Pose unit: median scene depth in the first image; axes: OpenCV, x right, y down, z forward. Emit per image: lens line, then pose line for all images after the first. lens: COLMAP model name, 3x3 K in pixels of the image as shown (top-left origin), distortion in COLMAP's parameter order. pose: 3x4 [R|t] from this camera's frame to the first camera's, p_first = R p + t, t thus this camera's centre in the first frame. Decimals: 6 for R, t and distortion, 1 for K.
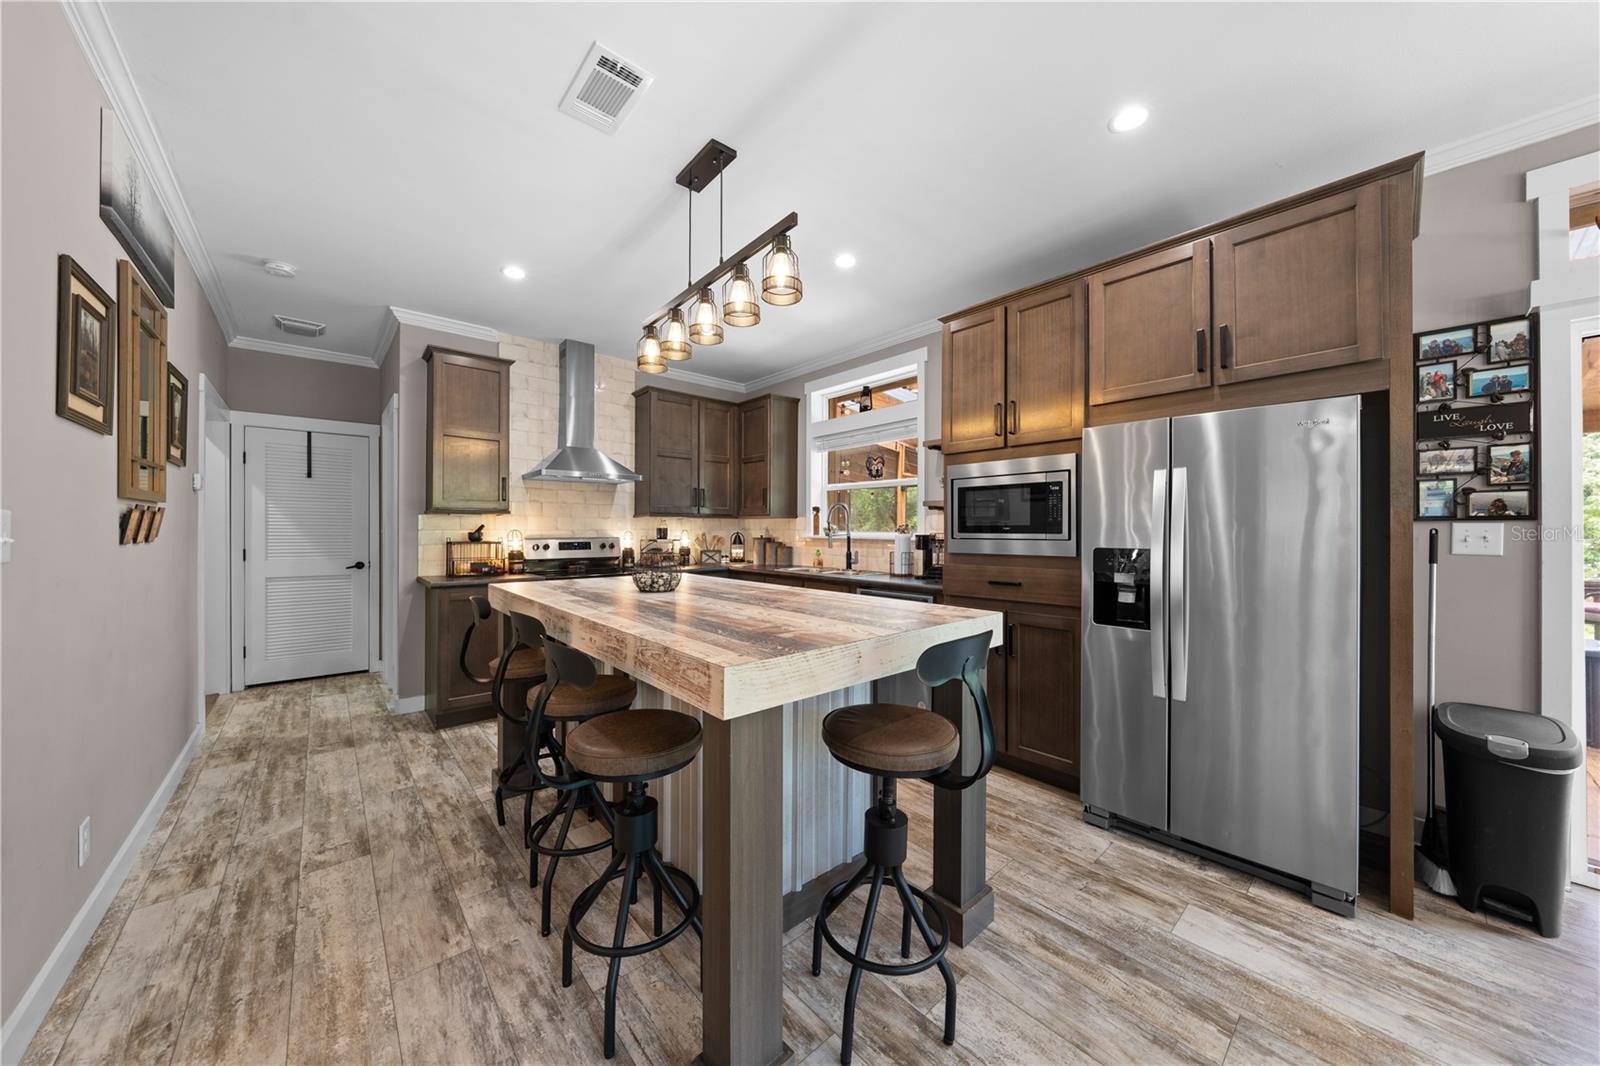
lens RADIAL K [[541.5, 0, 804.3], [0, 541.5, 530.6], [0, 0, 1]] dist [-0.004448, 0.000626]
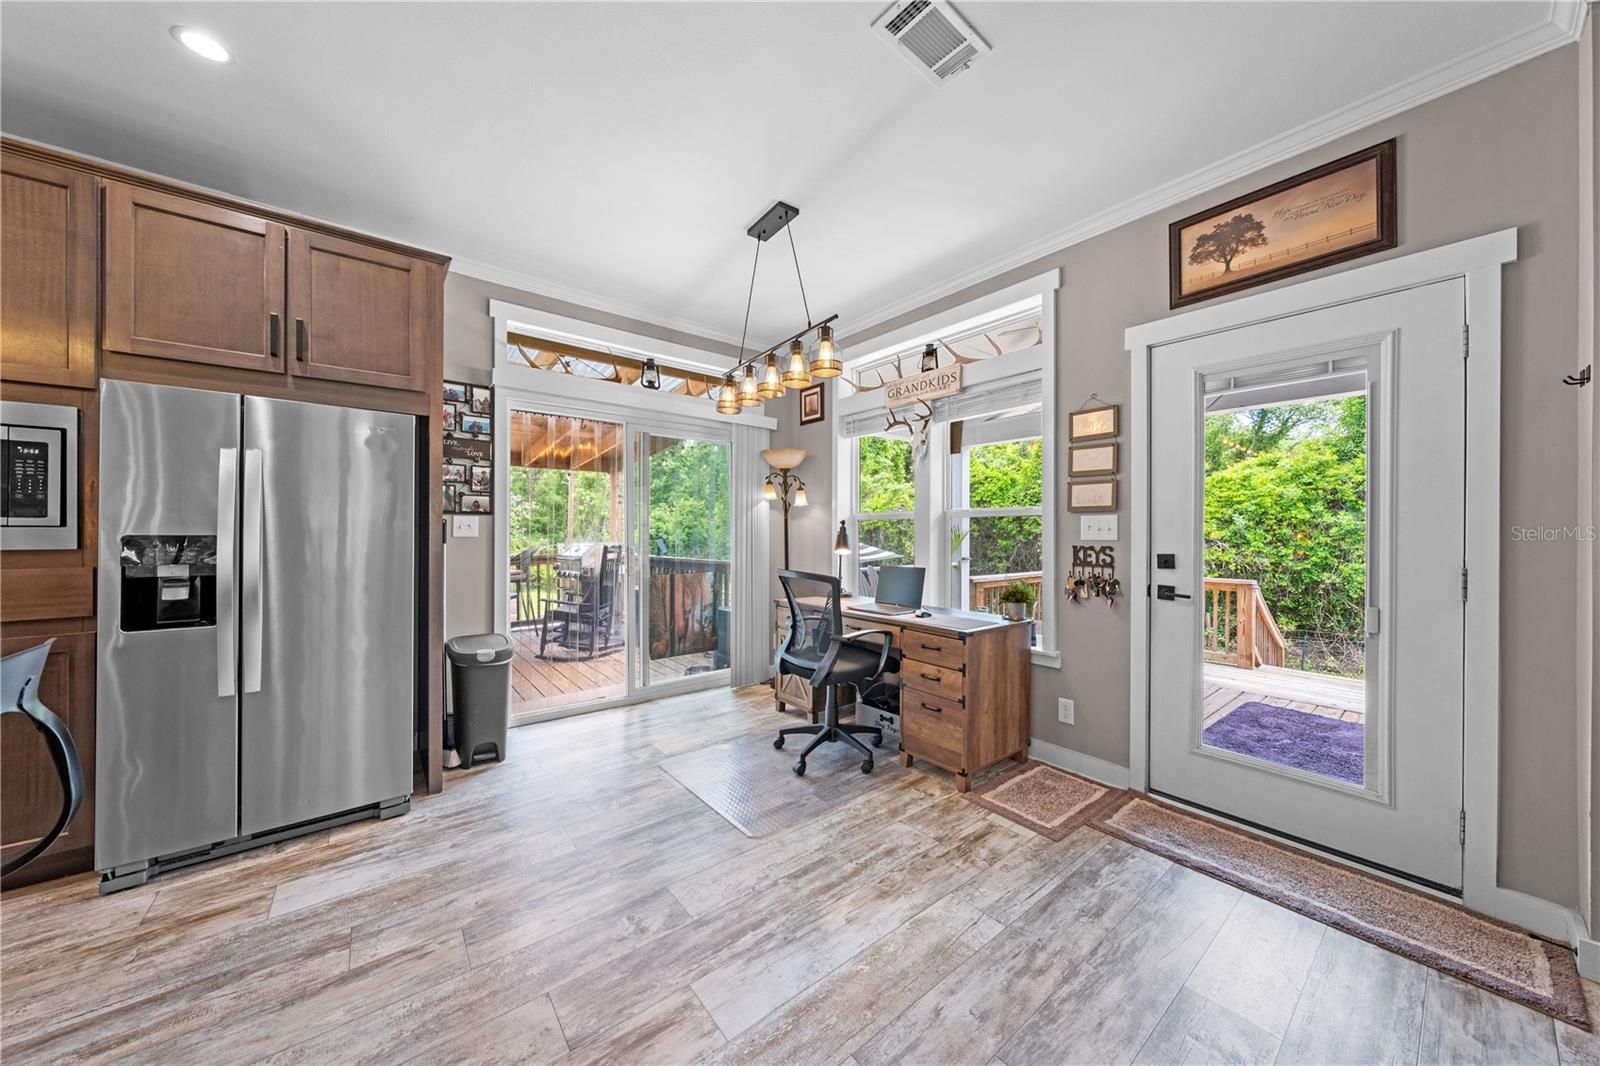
lens RADIAL K [[539.6, 0, 802.6], [0, 539.6, 531.2], [0, 0, 1]] dist [-0.003474, 0.000578]
pose [[0.056546, -0.000971, 0.998400, -0.184389], [-0.005071, 0.999986, 0.001260, 0.020111], [-0.998387, -0.005134, 0.056540, -0.024601]]
